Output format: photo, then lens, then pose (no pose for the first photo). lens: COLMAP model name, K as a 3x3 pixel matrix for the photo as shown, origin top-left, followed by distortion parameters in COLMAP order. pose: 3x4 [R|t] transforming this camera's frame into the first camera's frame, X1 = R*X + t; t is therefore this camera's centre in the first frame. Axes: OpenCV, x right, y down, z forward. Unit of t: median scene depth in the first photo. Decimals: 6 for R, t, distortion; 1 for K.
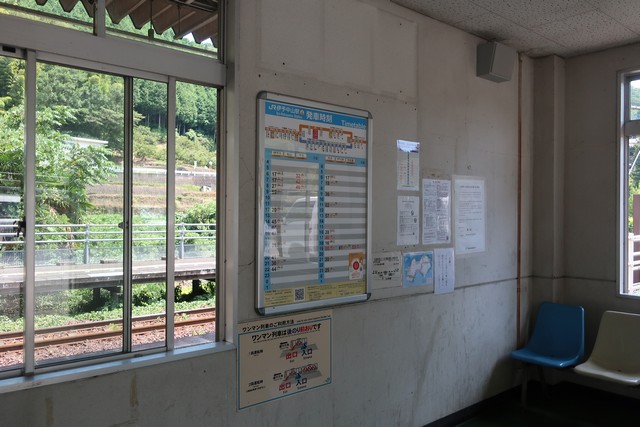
lens RADIAL K [[505.2, 0, 333.3], [0, 505.2, 220.4], [0, 0, 1]] dist [0.000069, -0.000112]
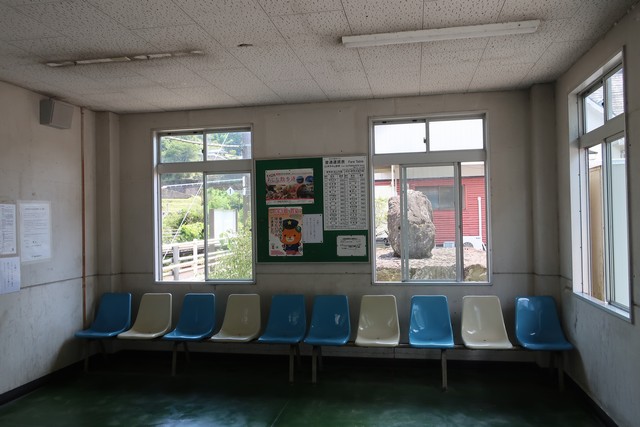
lens RADIAL K [[505.2, 0, 325.5], [0, 505.2, 215.1], [0, 0, 1]] dist [0.000069, -0.000112]
pose [[0.787972, -0.012236, 0.615589, 0.056984], [0.030929, 0.999327, -0.019727, -0.001920], [-0.614933, 0.034584, 0.787821, -0.460059]]
